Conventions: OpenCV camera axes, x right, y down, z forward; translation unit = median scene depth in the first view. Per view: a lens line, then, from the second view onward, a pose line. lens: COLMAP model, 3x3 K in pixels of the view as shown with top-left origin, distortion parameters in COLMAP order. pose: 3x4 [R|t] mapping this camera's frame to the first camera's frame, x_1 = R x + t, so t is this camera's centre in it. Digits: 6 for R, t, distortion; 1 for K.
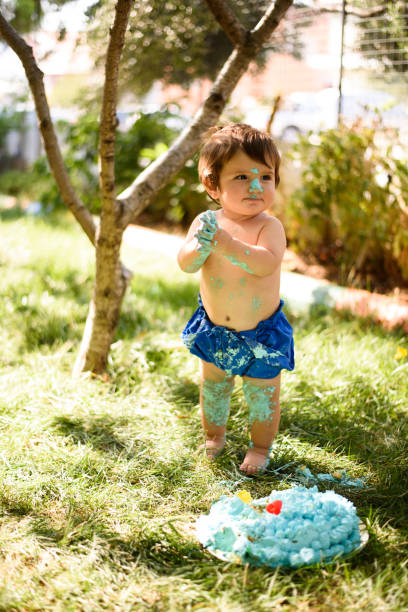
lens RADIAL K [[921.6, 0, 204.0], [0, 921.6, 306.0], [0, 0, 1]] dist [-0.121307, 0.050696]
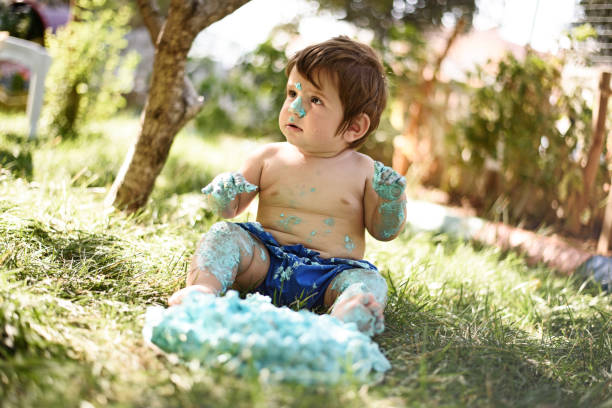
lens RADIAL K [[921.6, 0, 306.0], [0, 921.6, 204.0], [0, 0, 1]] dist [-0.121307, 0.050696]
pose [[0.975314, 0.182938, -0.123678, 0.126618], [-0.198115, 0.972282, -0.124172, 0.131103], [0.097534, 0.145609, 0.984523, 0.255772]]
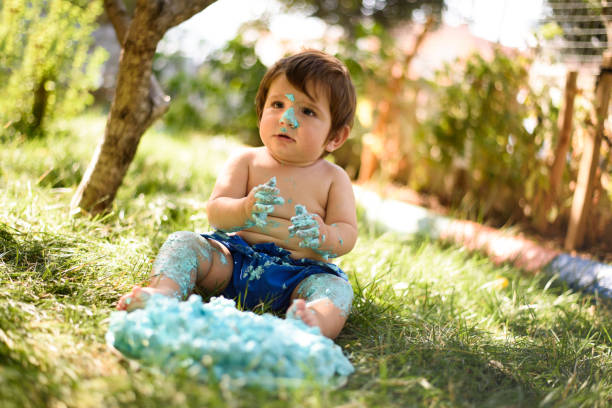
lens RADIAL K [[921.6, 0, 306.0], [0, 921.6, 204.0], [0, 0, 1]] dist [-0.121307, 0.050696]
pose [[0.978862, 0.182490, -0.092339, 0.129731], [-0.193225, 0.973147, -0.125093, 0.126205], [0.067031, 0.140291, 0.987839, 0.254844]]
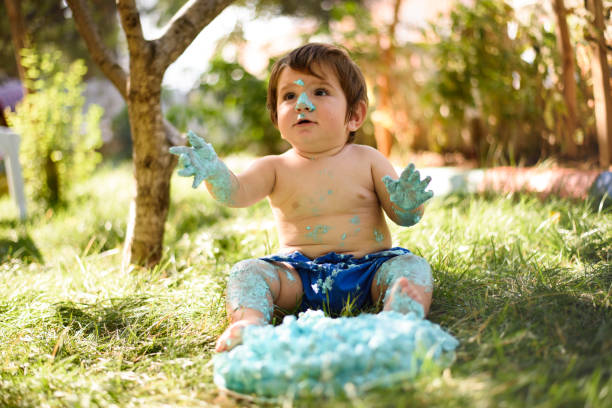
lens RADIAL K [[921.6, 0, 306.0], [0, 921.6, 204.0], [0, 0, 1]] dist [-0.121307, 0.050696]
pose [[0.988701, -0.102198, -0.109665, 0.108094], [0.089177, 0.989037, -0.117704, 0.123332], [0.120491, 0.106594, 0.986975, 0.250277]]
